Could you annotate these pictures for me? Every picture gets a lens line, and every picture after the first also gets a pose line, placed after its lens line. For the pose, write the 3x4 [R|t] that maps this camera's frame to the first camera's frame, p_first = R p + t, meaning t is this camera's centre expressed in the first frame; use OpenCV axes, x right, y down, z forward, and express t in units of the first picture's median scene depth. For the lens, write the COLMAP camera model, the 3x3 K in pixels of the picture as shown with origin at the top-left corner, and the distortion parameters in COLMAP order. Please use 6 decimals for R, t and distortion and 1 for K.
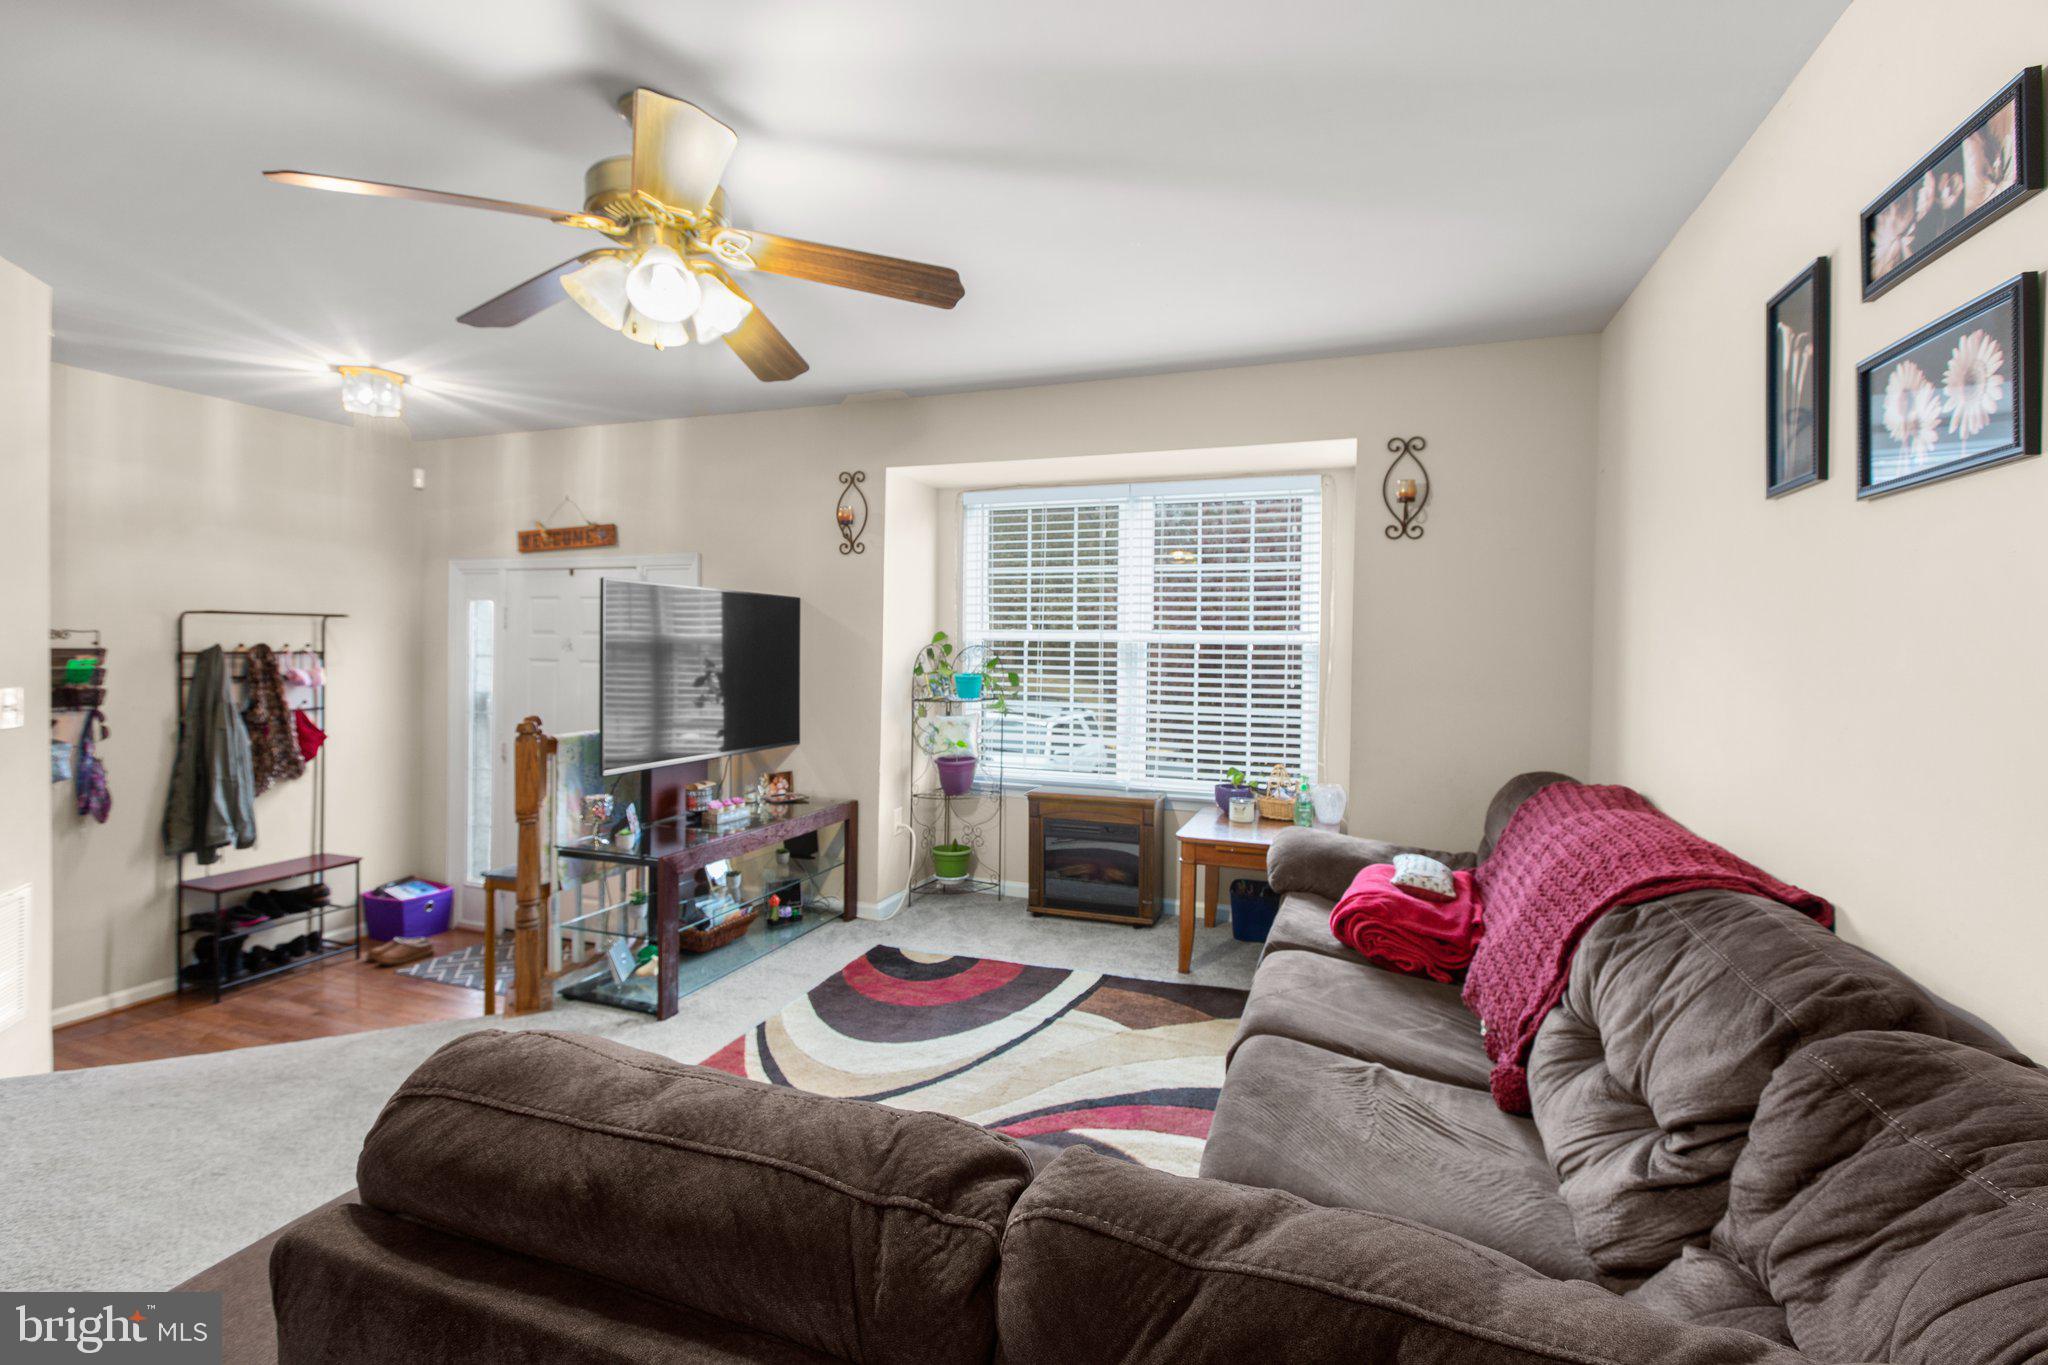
lens RADIAL K [[915.6, 0, 1028.9], [0, 915.6, 664.3], [0, 0, 1]] dist [-0.000038, -0.000503]
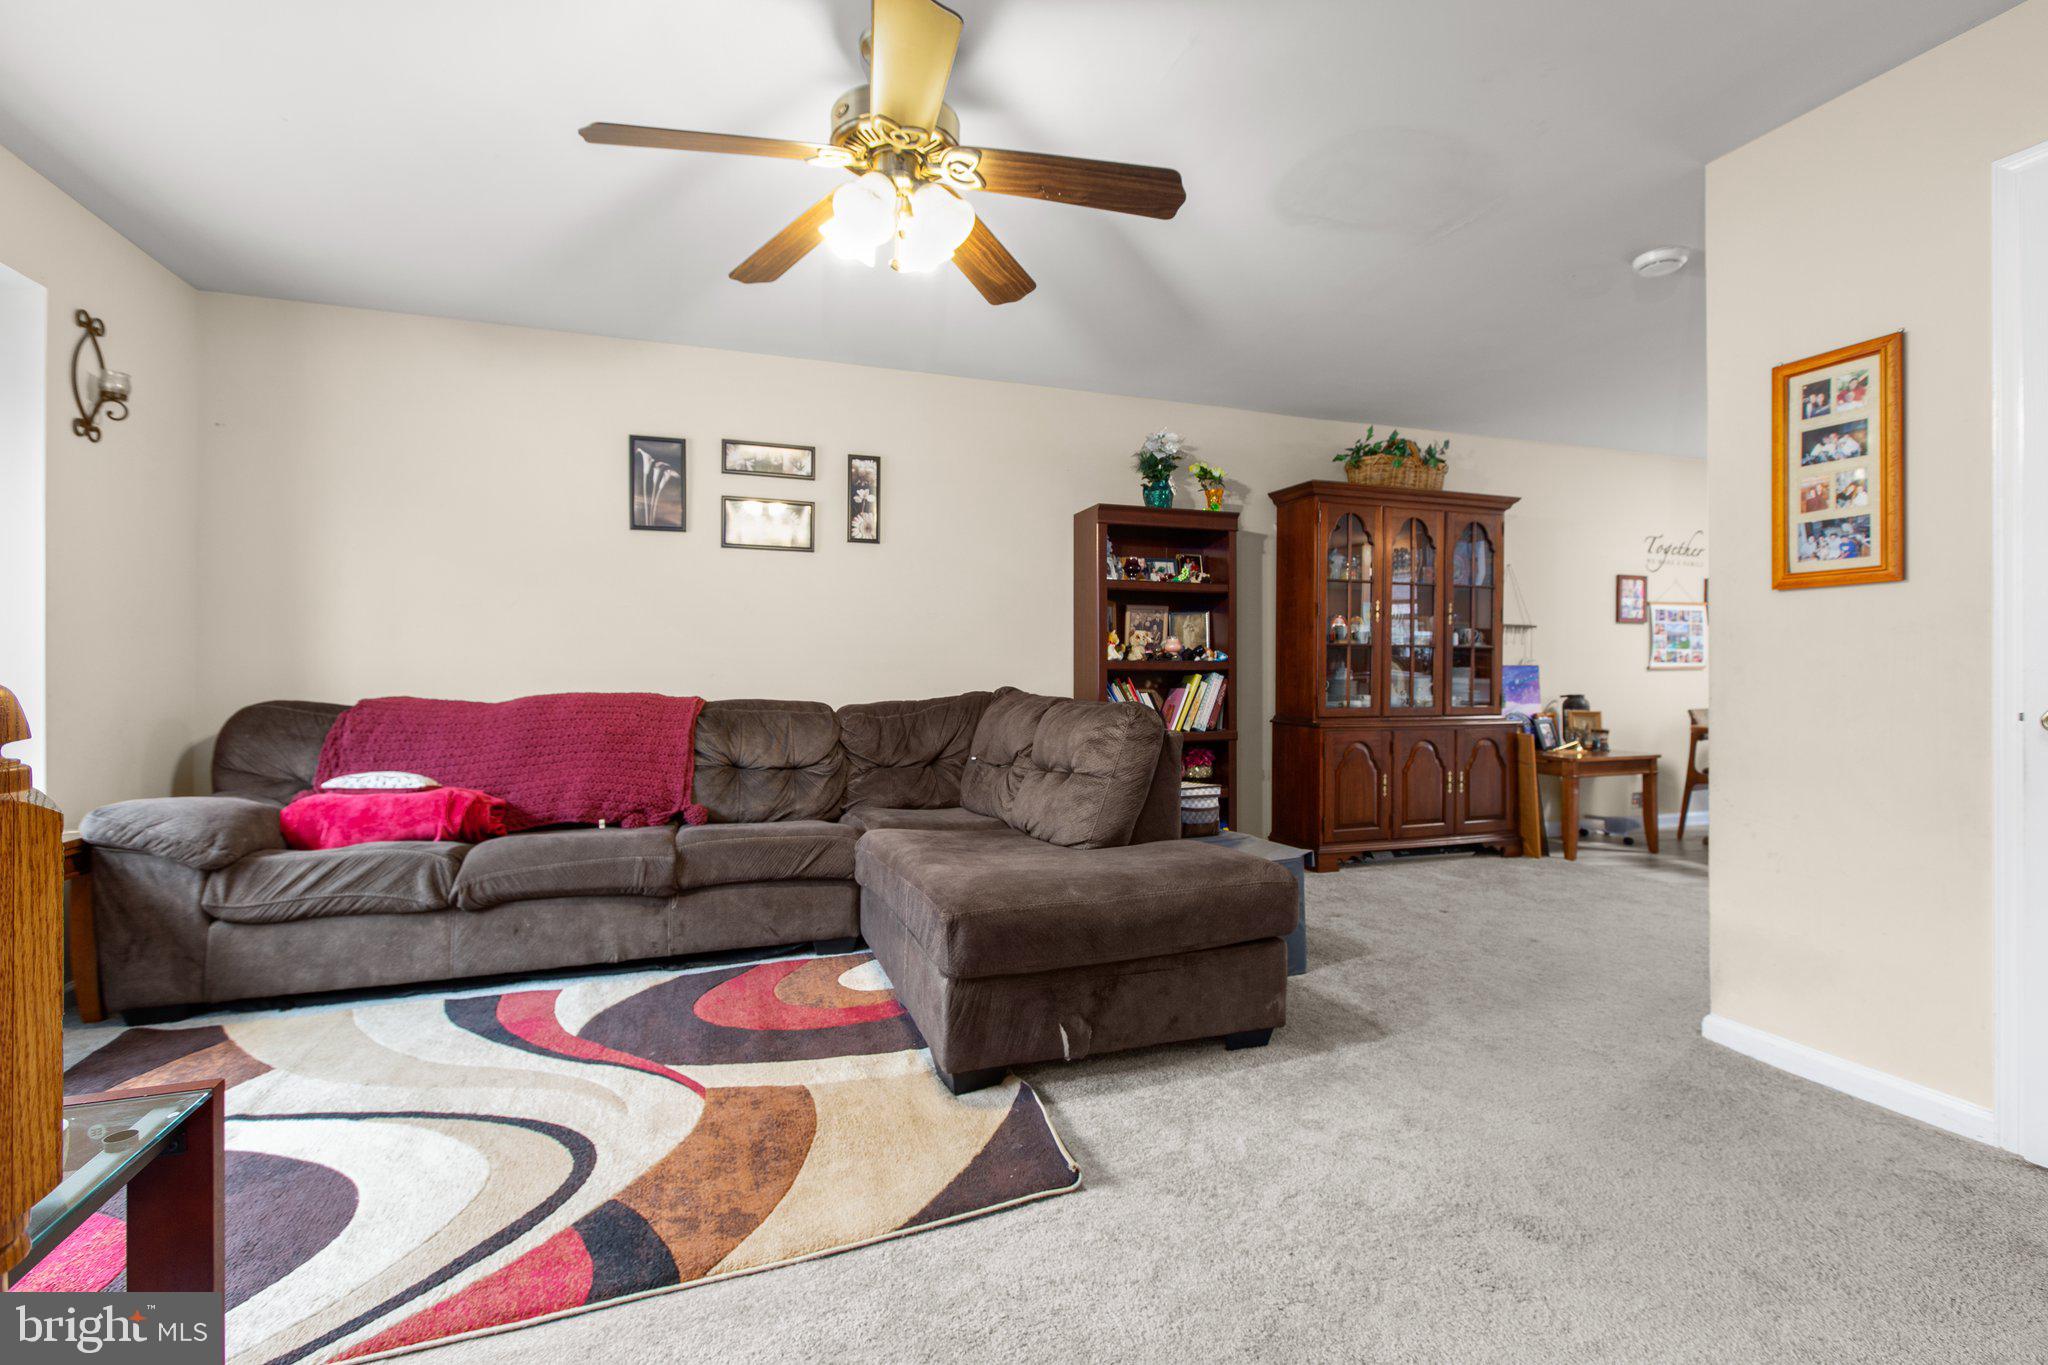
lens RADIAL K [[915.6, 0, 1012.3], [0, 915.6, 670.6], [0, 0, 1]] dist [-0.000038, -0.000503]
pose [[-0.631010, -0.014939, 0.775631, -0.696111], [0.005178, 0.999711, 0.023468, 0.050423], [-0.775757, 0.018824, -0.630751, 0.832451]]
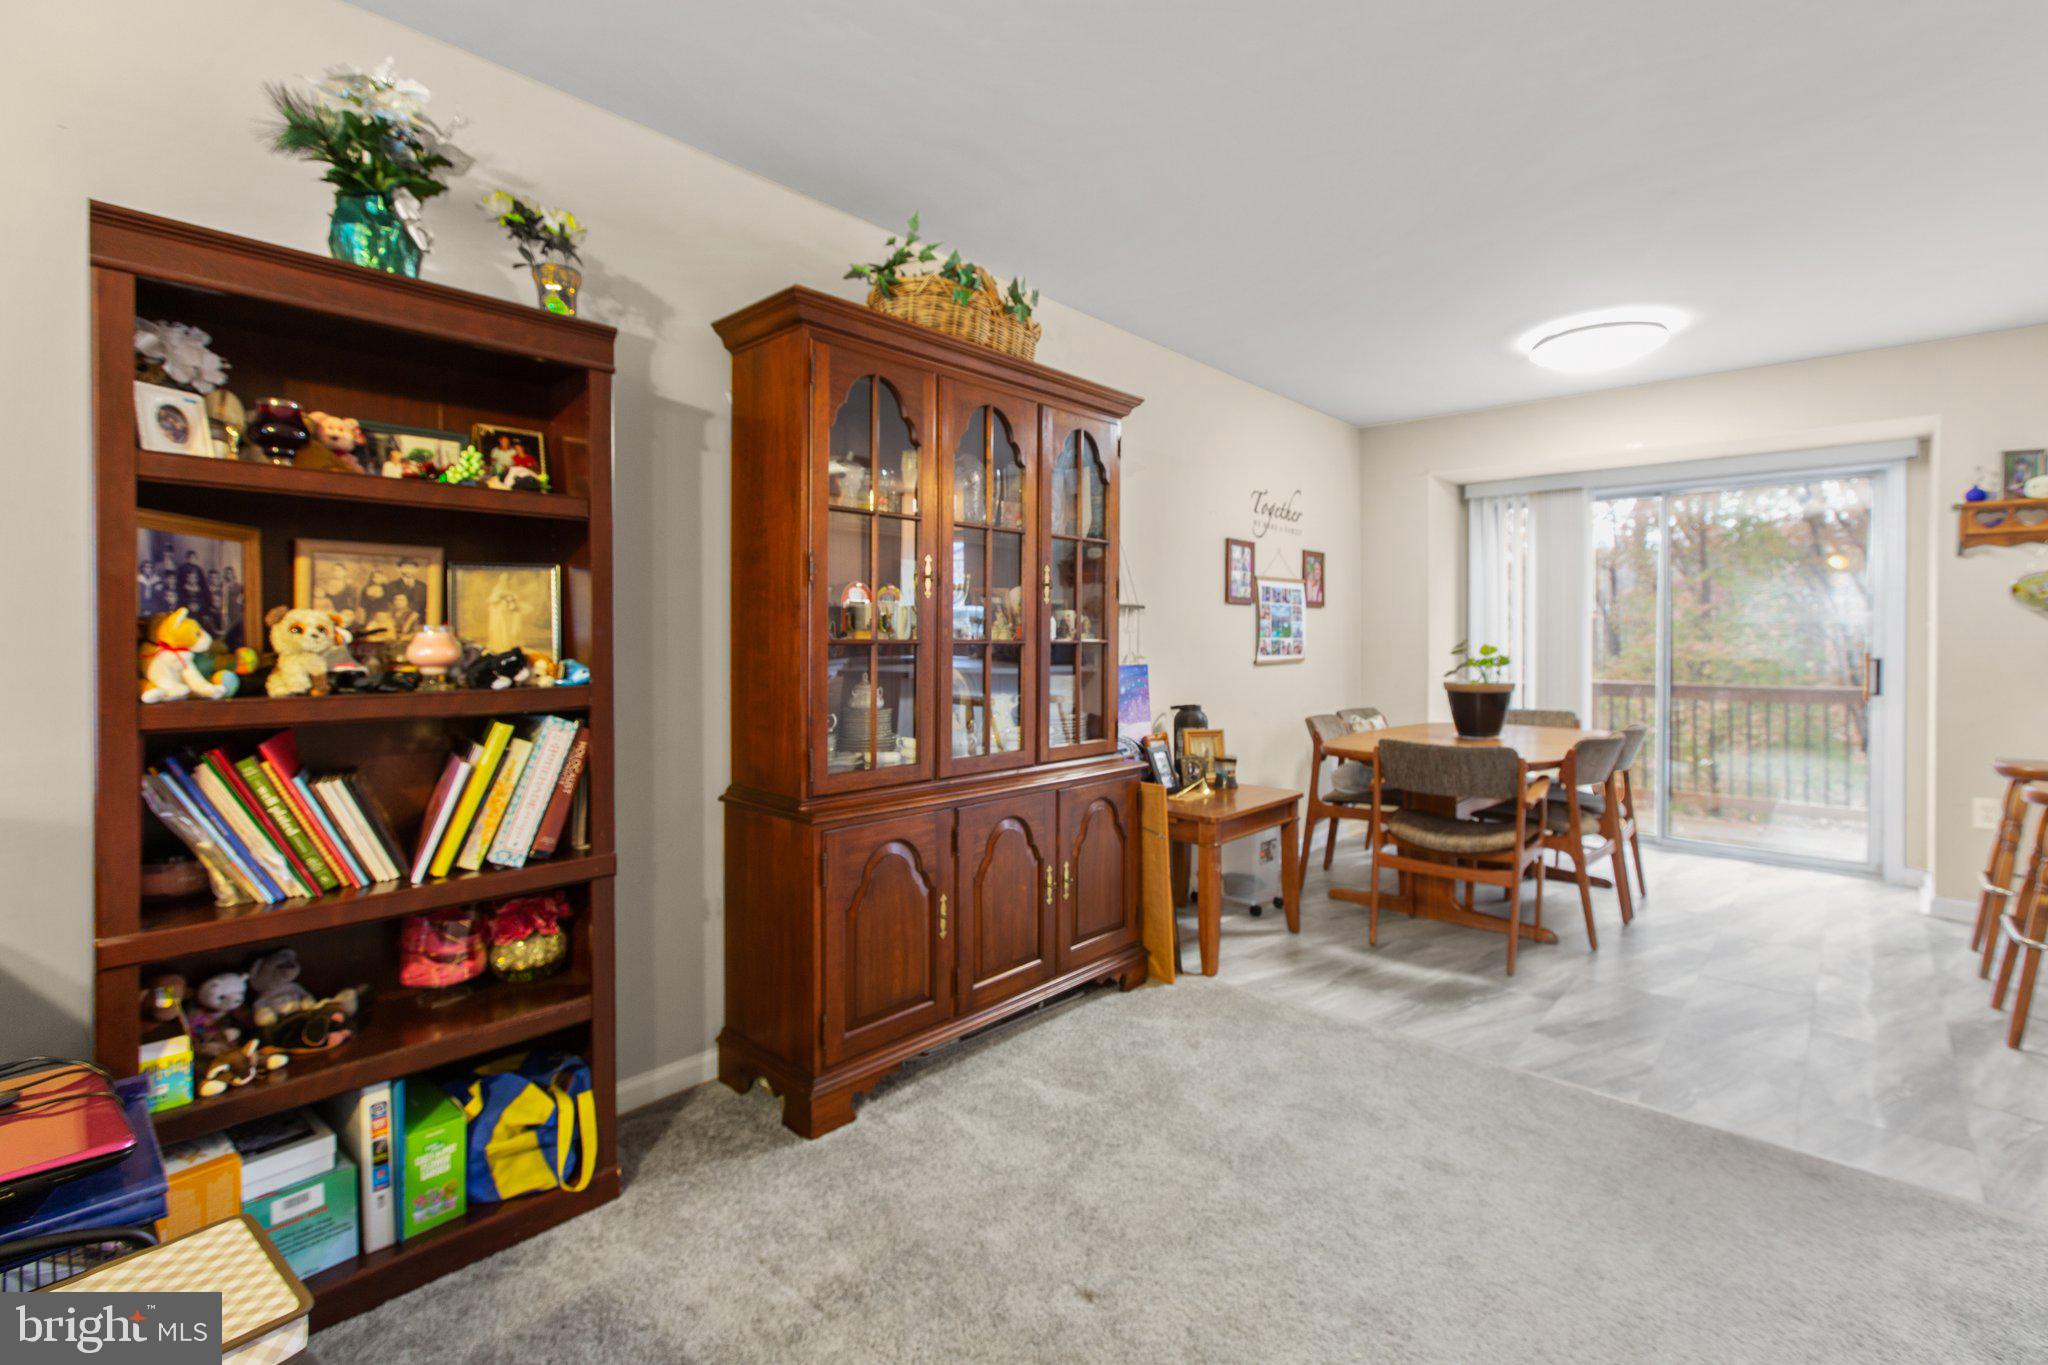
lens RADIAL K [[915.6, 0, 1035.0], [0, 915.6, 644.7], [0, 0, 1]] dist [-0.000038, -0.000503]
pose [[-0.927212, -0.013769, 0.374285, -0.343981], [-0.002831, 0.999553, 0.029758, 0.029478], [-0.374527, 0.026532, -0.926836, 0.212215]]
